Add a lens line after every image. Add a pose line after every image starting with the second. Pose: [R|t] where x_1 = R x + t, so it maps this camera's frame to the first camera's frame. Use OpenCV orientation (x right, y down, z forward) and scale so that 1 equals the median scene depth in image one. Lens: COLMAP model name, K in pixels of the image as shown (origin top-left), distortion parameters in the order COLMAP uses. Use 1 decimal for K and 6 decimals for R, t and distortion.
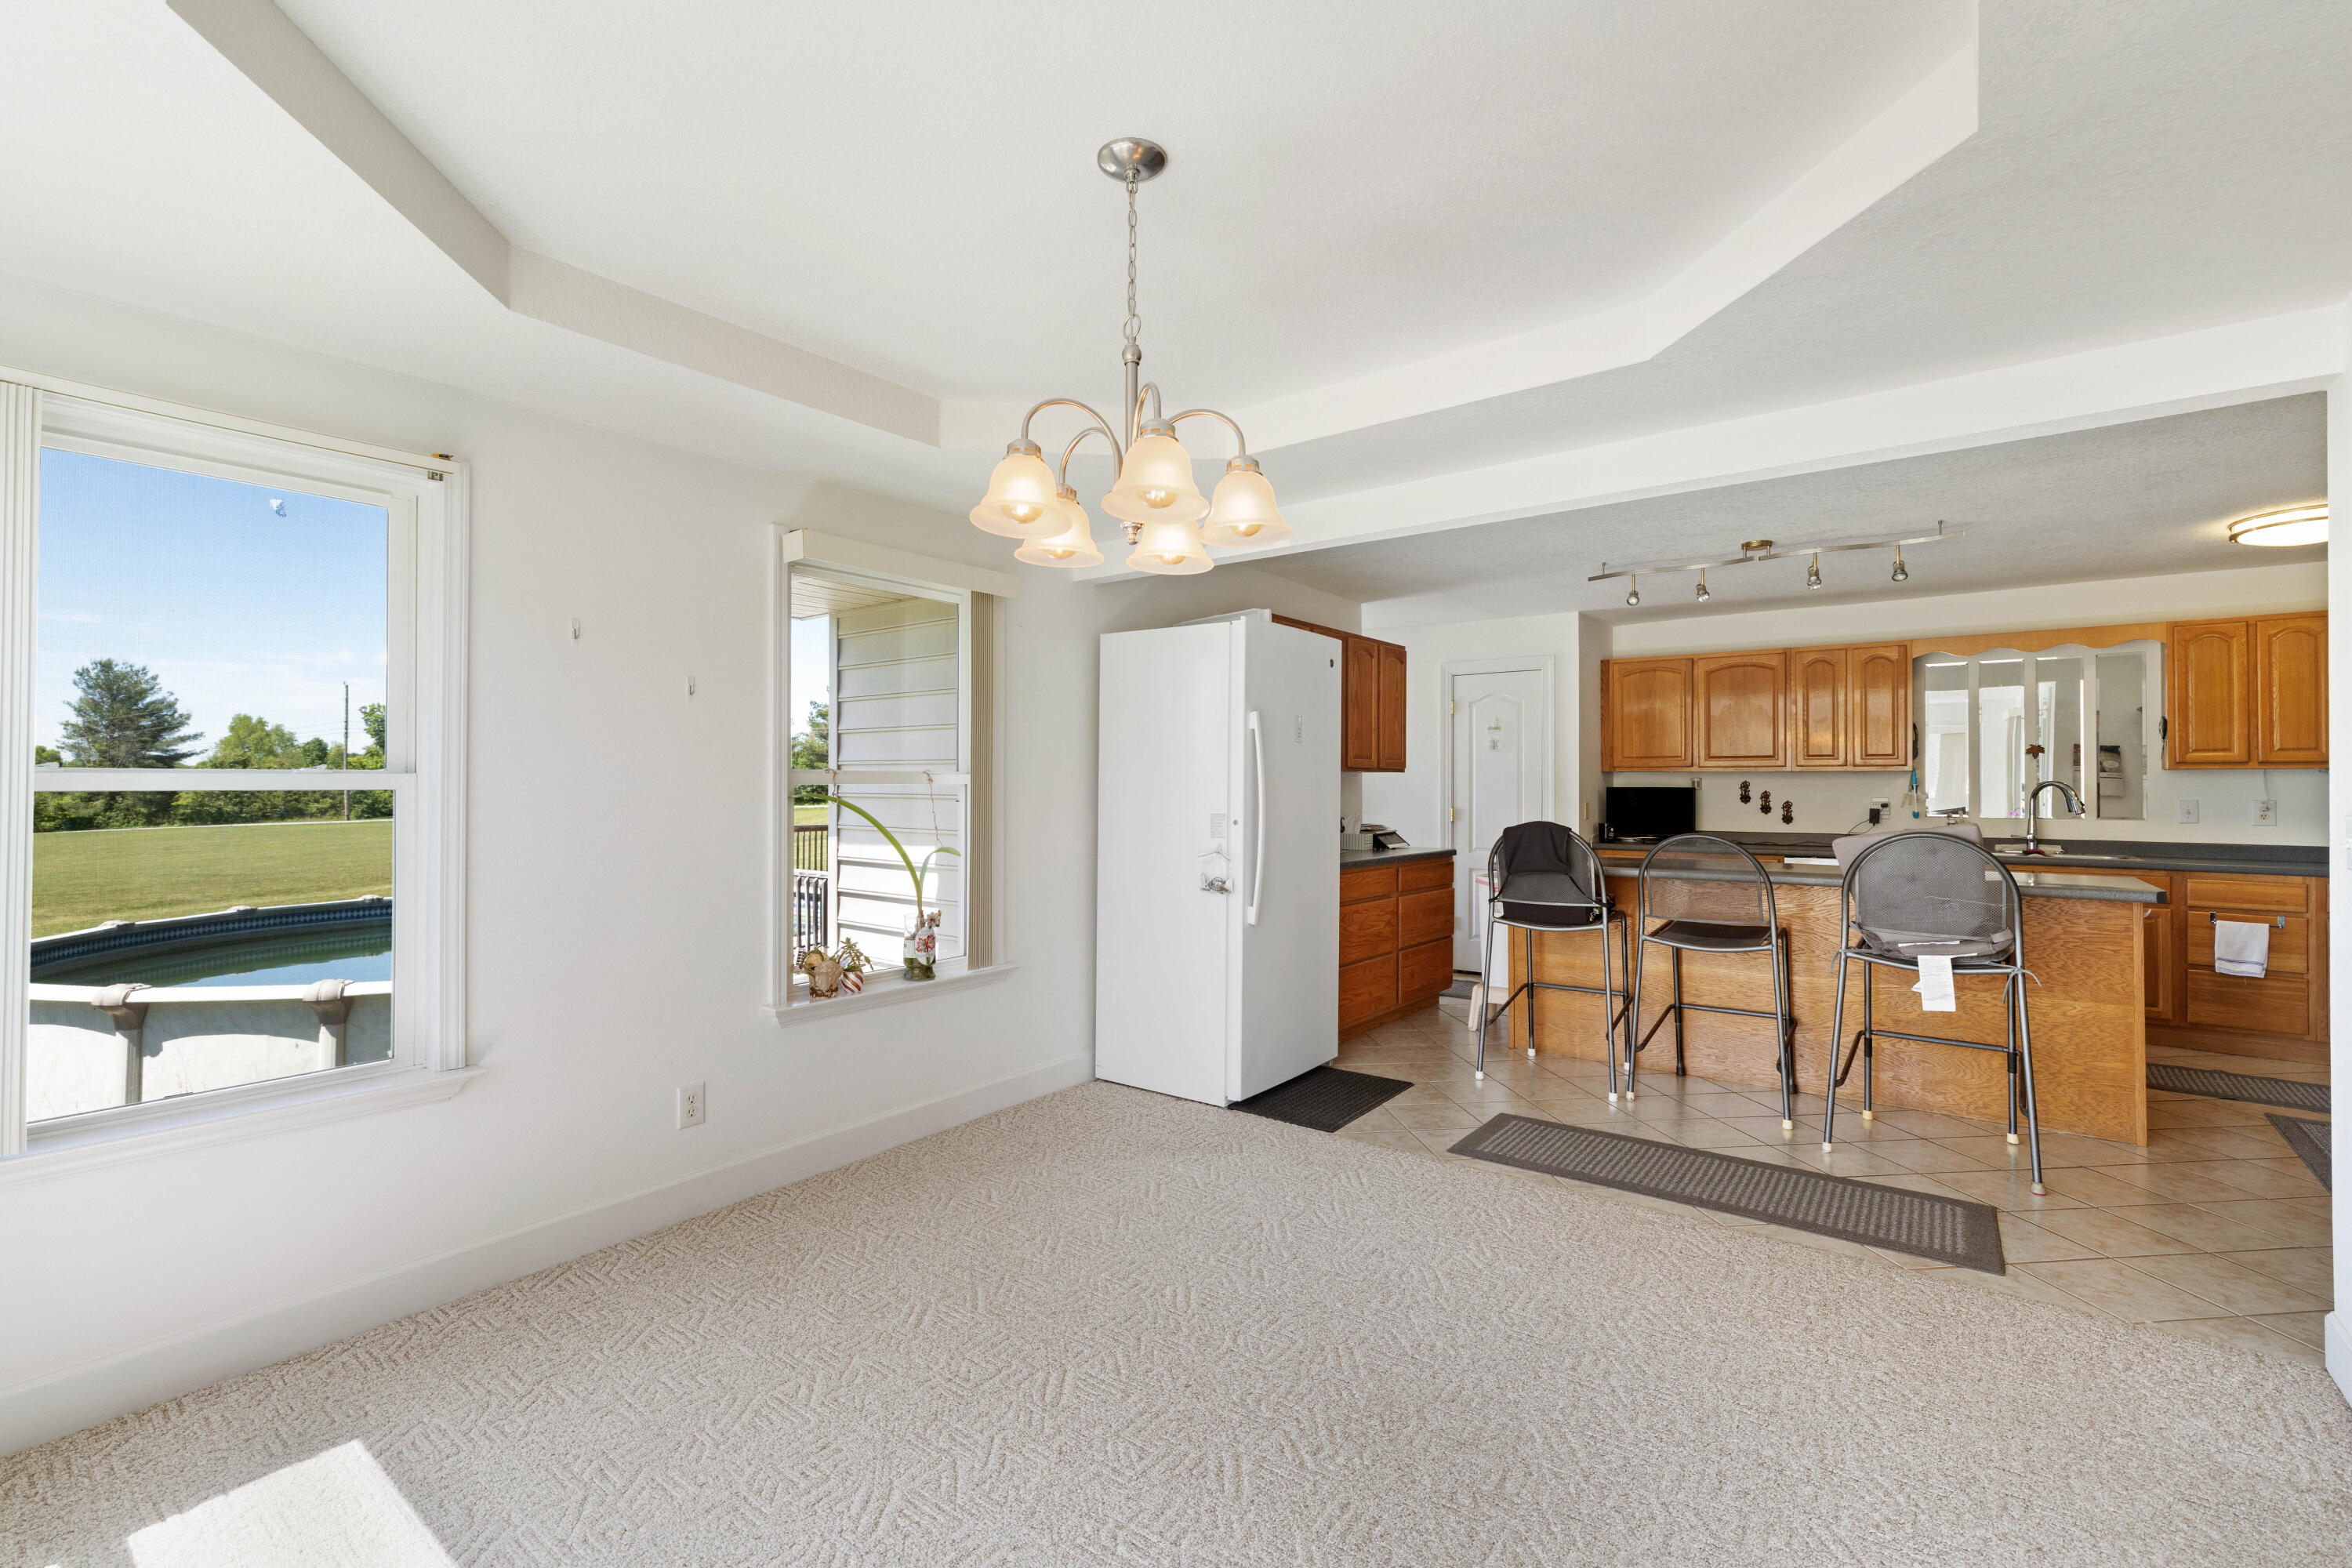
lens RADIAL K [[1034.7, 0, 1183.3], [0, 1034.7, 776.4], [0, 0, 1]] dist [0.008613, 0.002020]
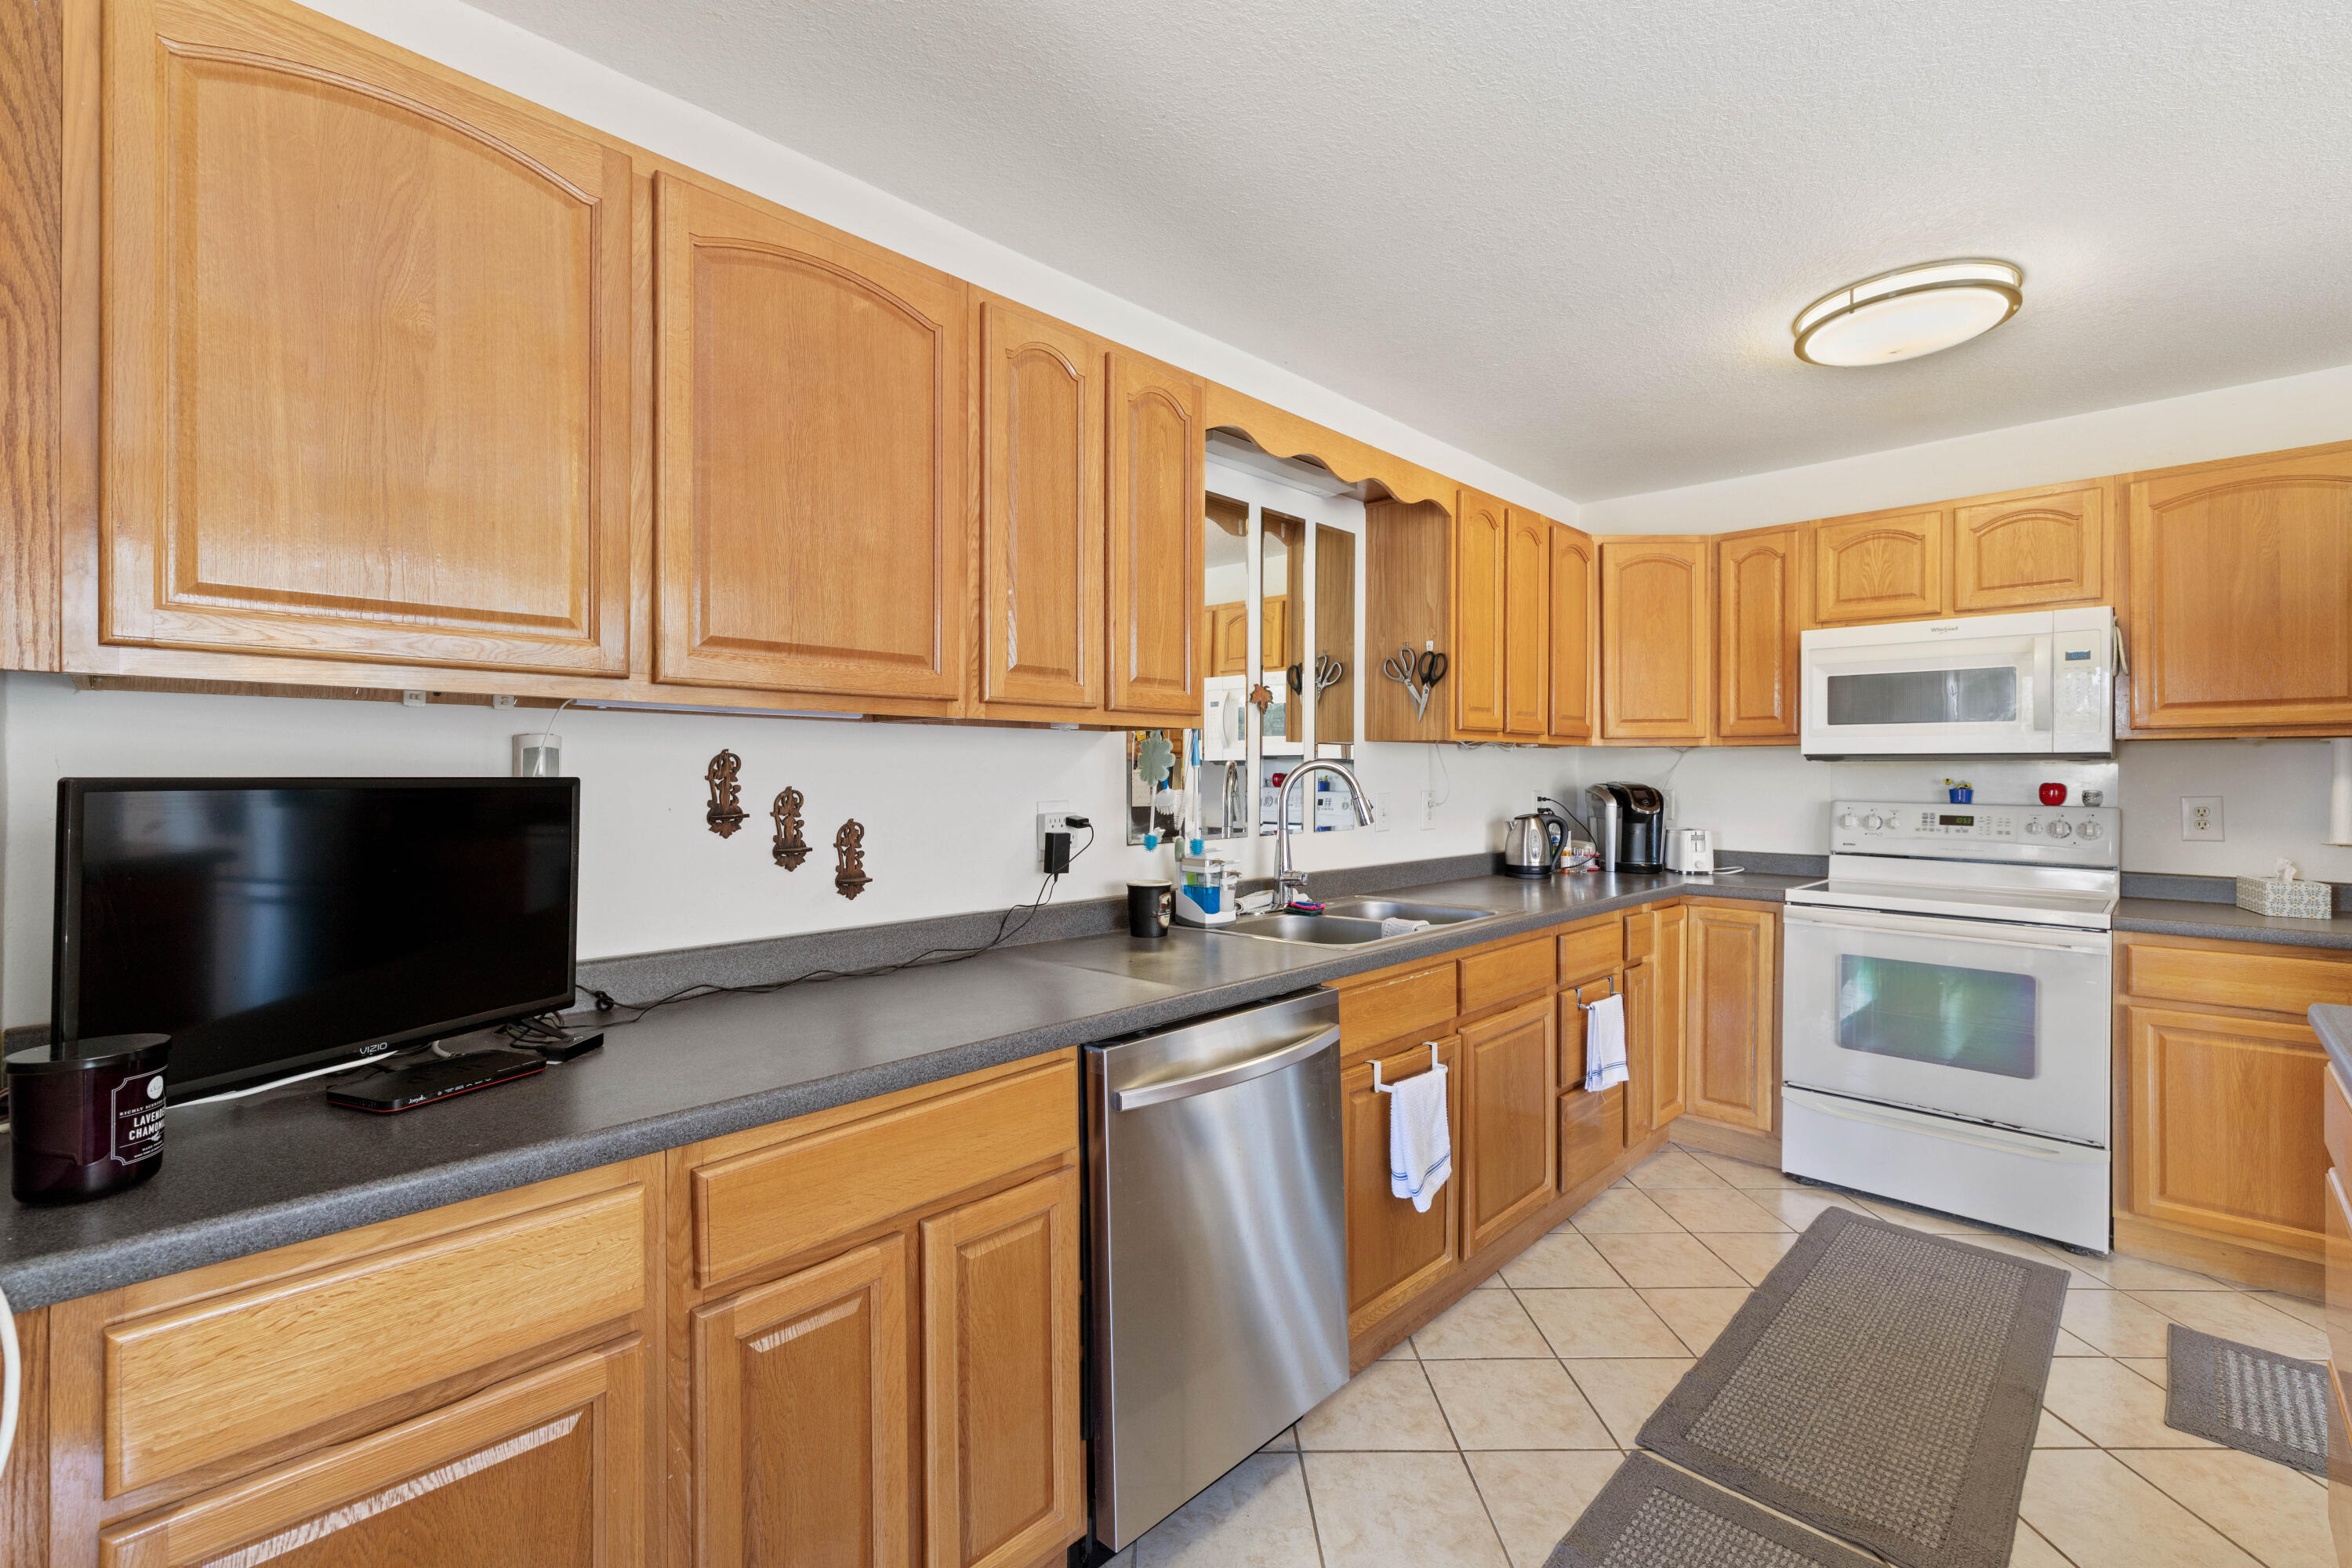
lens RADIAL K [[1034.7, 0, 1192.9], [0, 1034.7, 767.1], [0, 0, 1]] dist [0.008613, 0.002020]
pose [[0.105771, 0.000027, 0.994390, 0.339546], [-0.011375, 0.999935, 0.001183, 0.008167], [-0.994325, -0.011437, 0.105765, 0.991833]]
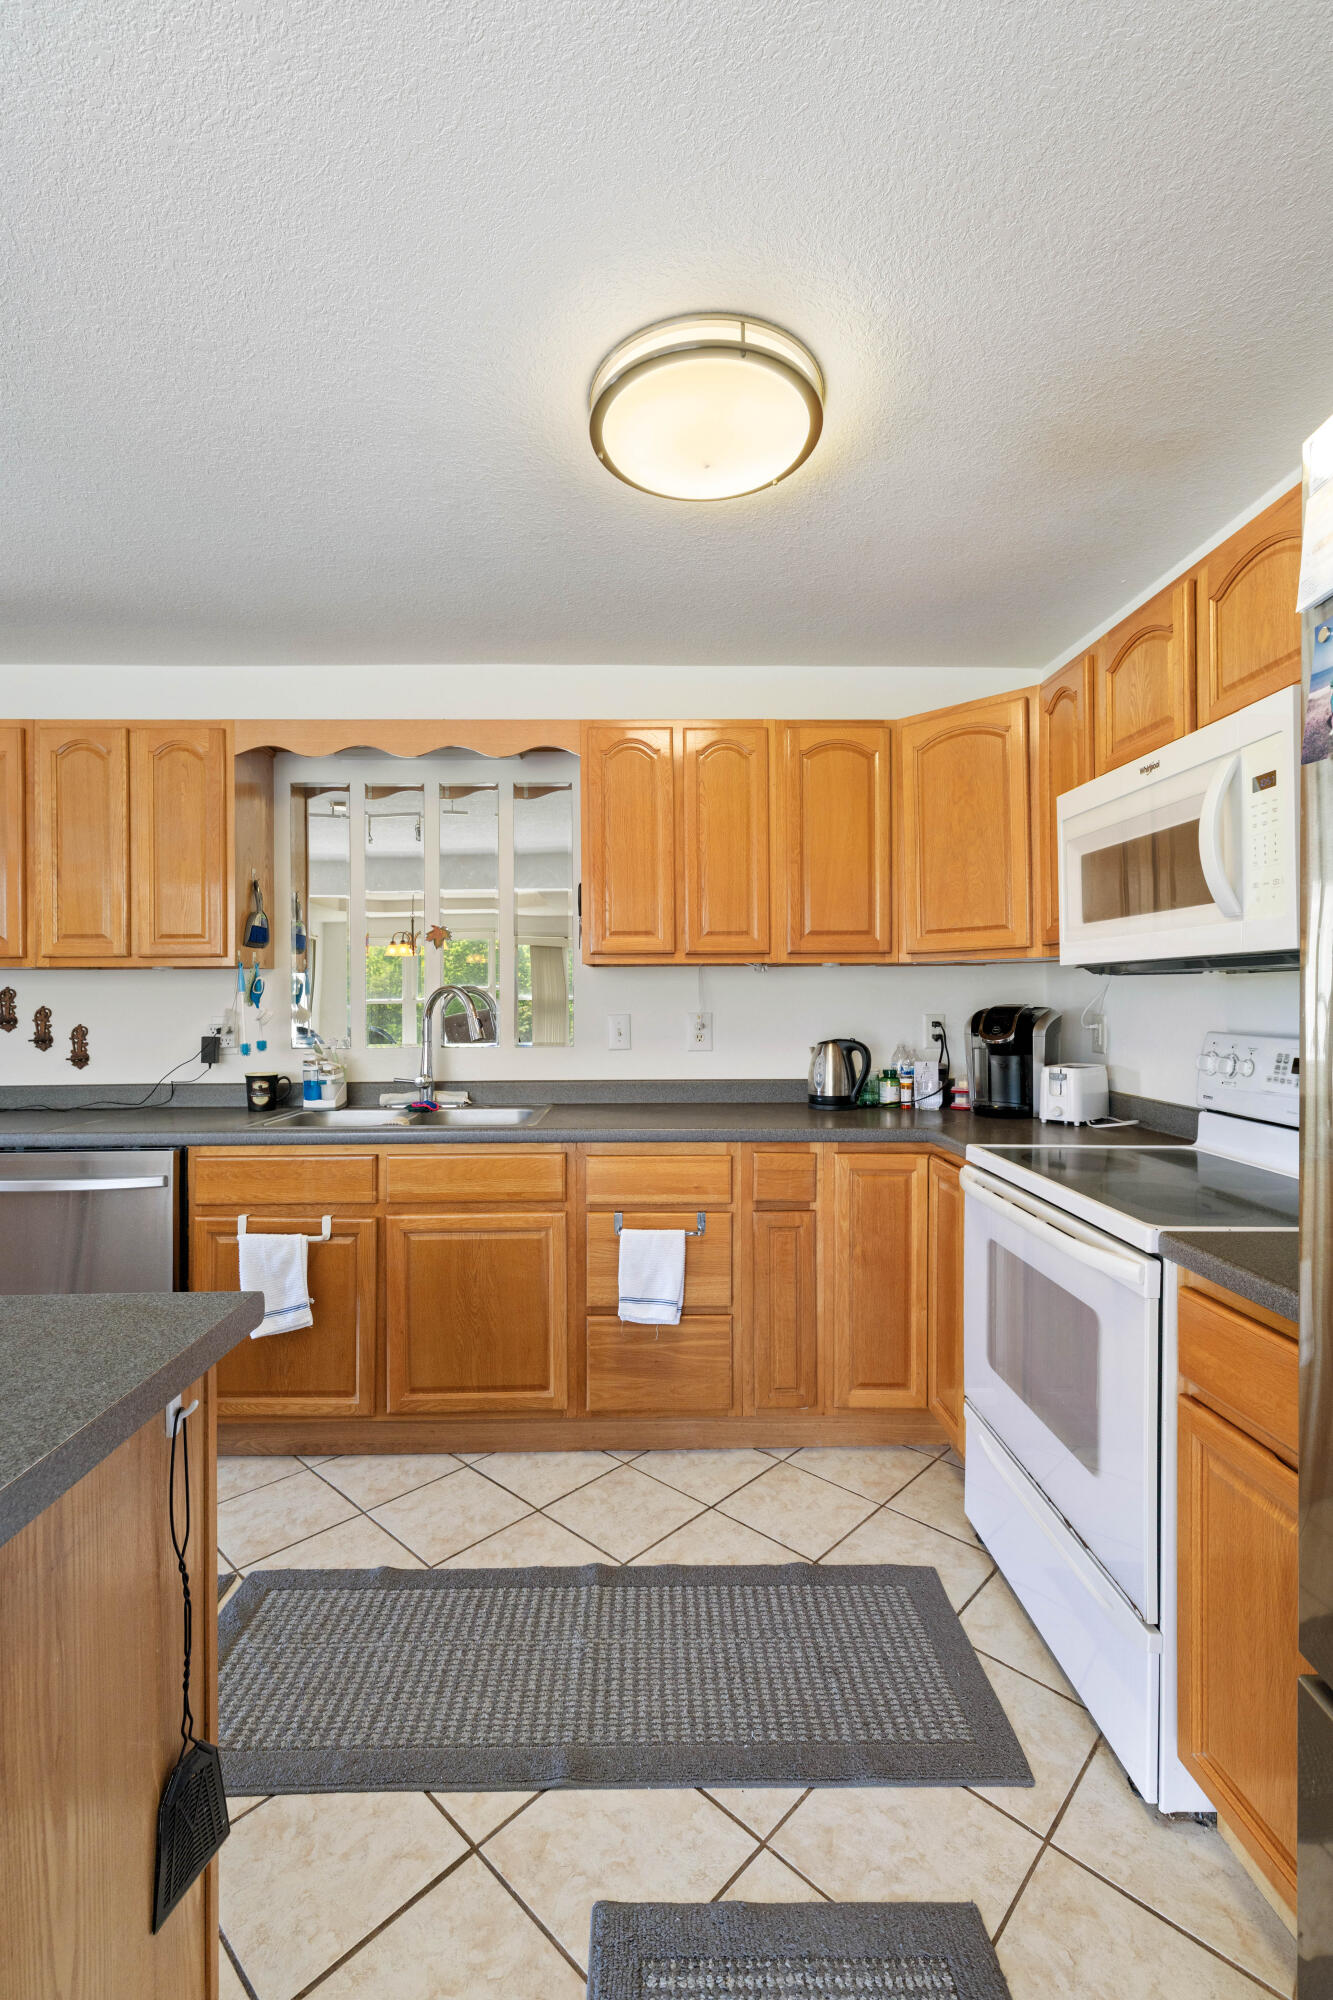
lens RADIAL K [[879.8, 0, 663.5], [0, 879.8, 998.5], [0, 0, 1]] dist [0.008613, 0.002020]
pose [[0.782056, -0.005226, 0.623186, 0.607767], [0.000914, 0.999973, 0.007238, 0.008342], [-0.623208, -0.005091, 0.782040, 0.525430]]
